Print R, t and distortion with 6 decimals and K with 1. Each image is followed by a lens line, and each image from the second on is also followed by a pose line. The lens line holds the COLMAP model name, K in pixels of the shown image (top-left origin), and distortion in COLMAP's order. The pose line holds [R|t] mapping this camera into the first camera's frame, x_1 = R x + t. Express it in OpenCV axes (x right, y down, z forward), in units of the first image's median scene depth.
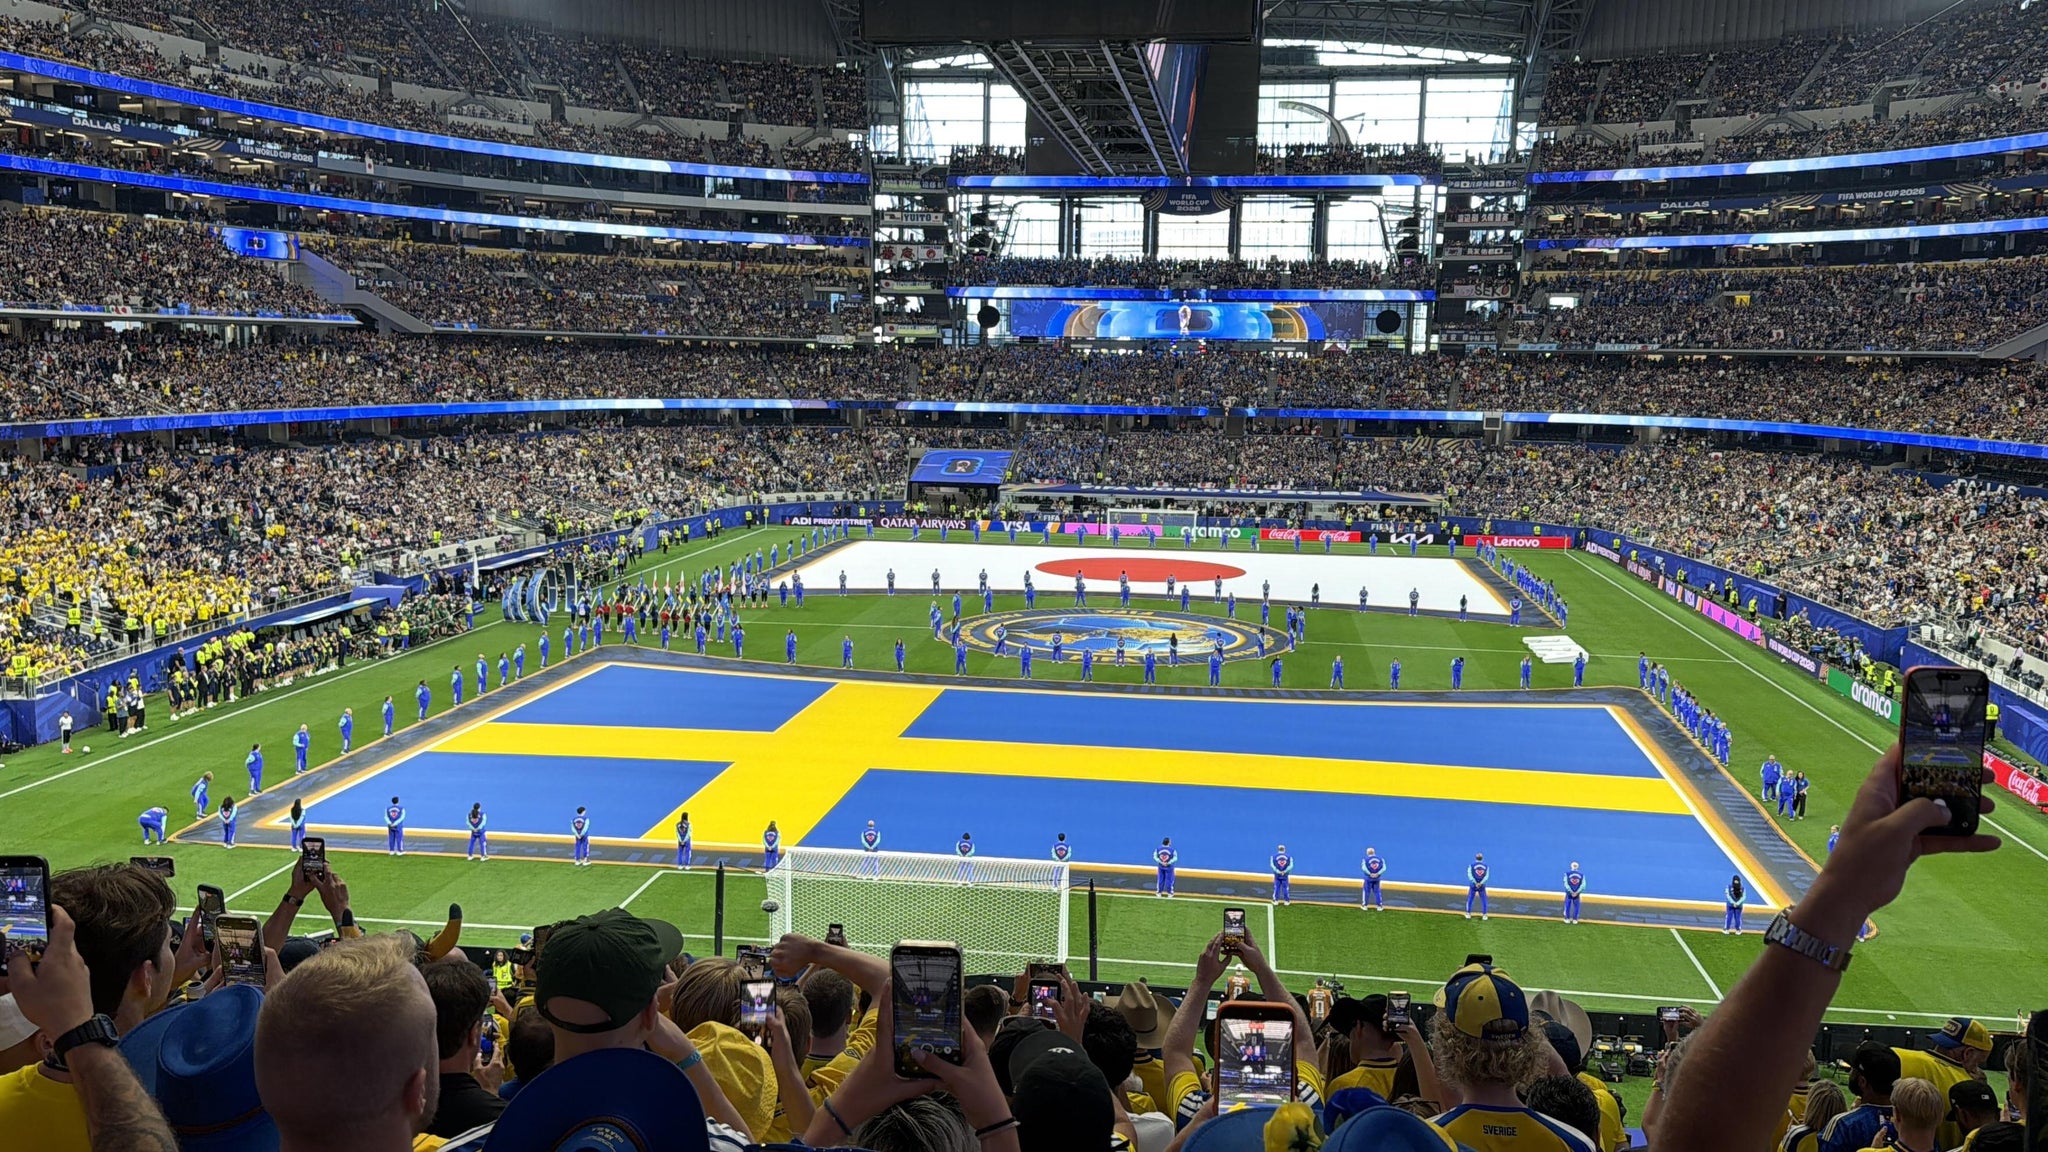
lens RADIAL K [[1767.7, 0, 1024.0], [0, 1767.7, 576.0], [0, 0, 1]] dist [0.111333, -0.257093]
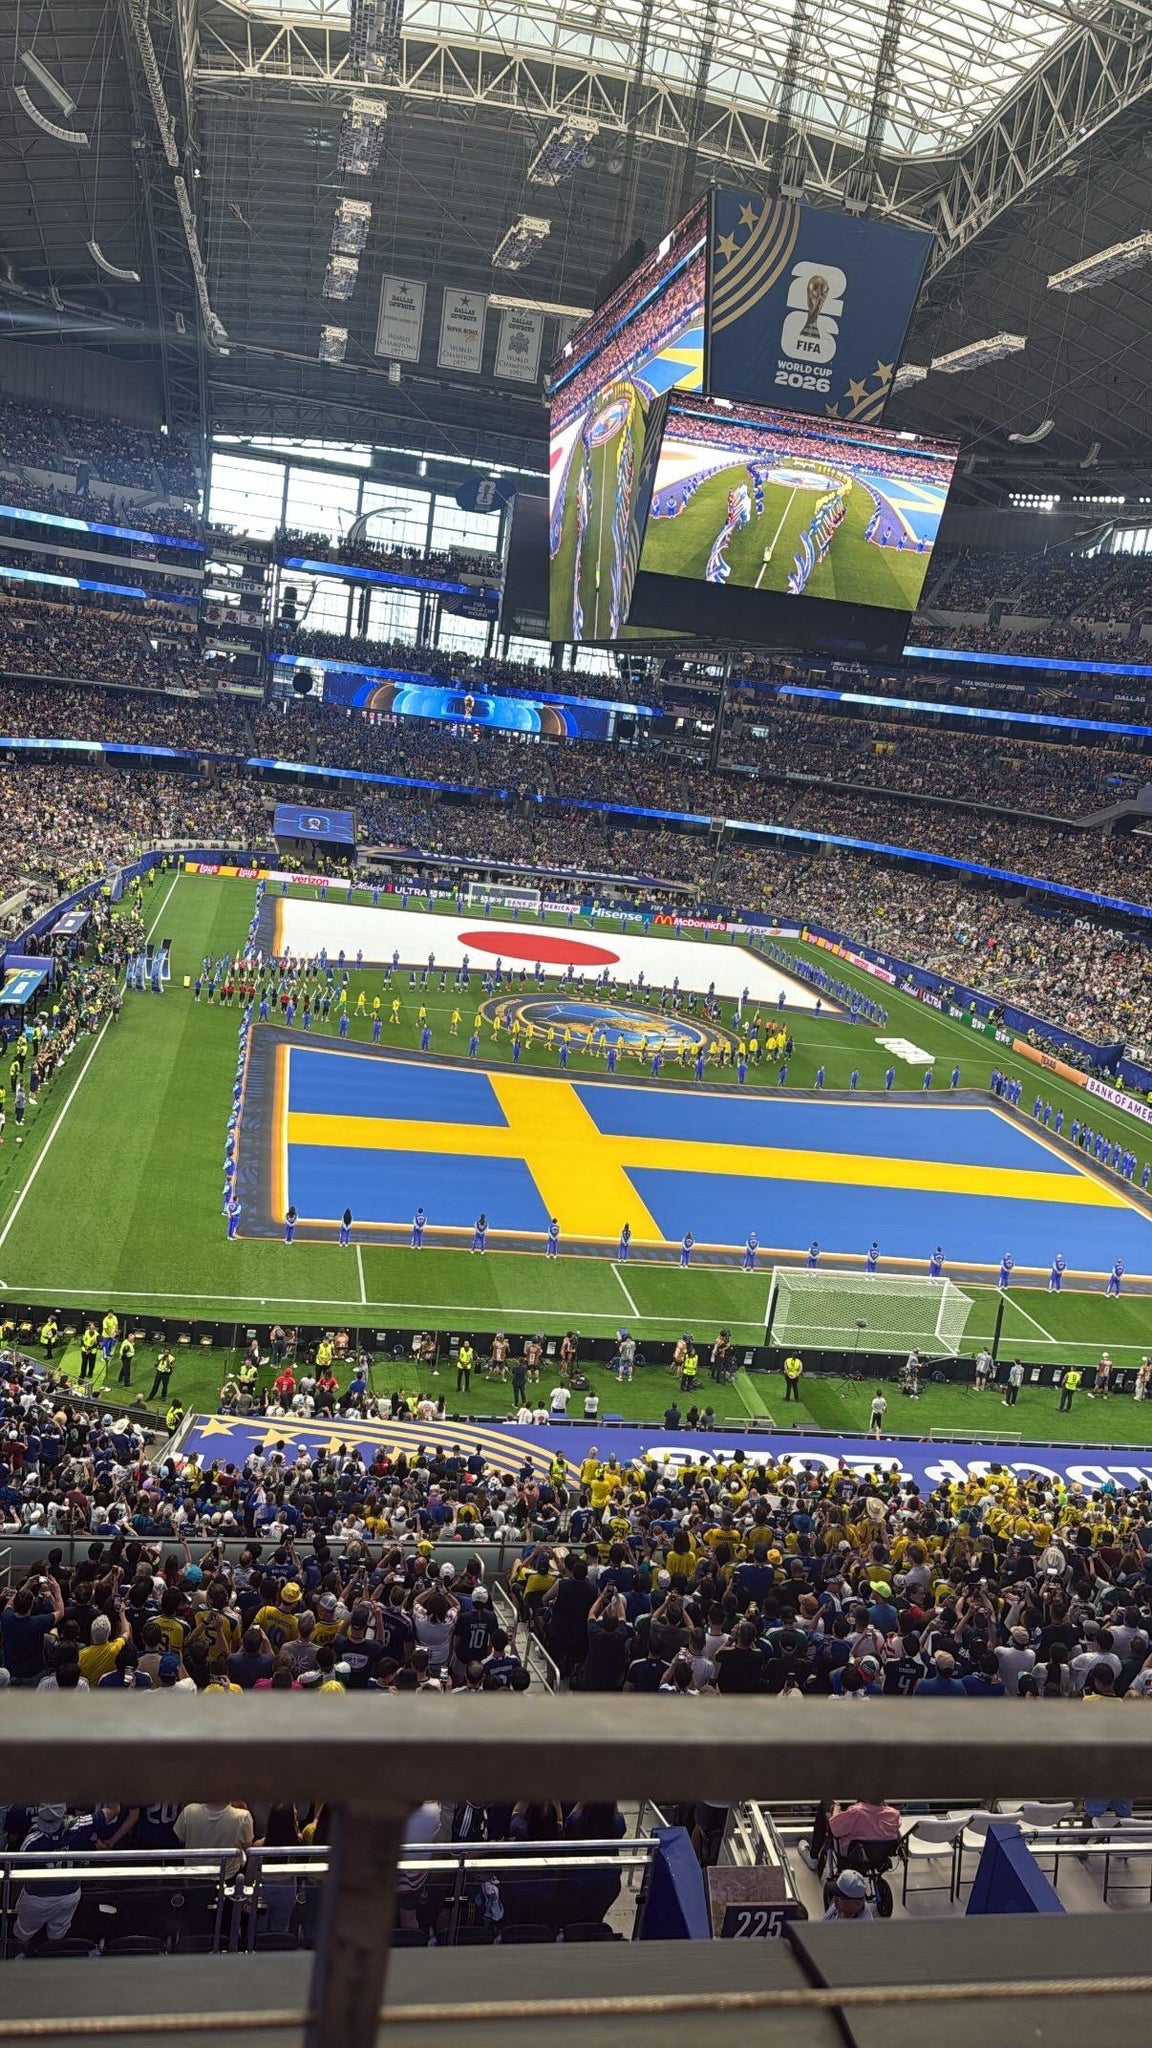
lens RADIAL K [[1494.2, 0, 579.6], [0, 1494.2, 1051.1], [0, 0, 1]] dist [0.076342, -0.252020]
pose [[0.943743, 0.041876, 0.328018, -0.183447], [-0.083829, 0.989843, 0.114817, -0.039944], [-0.319878, -0.135855, 0.937668, -0.021239]]
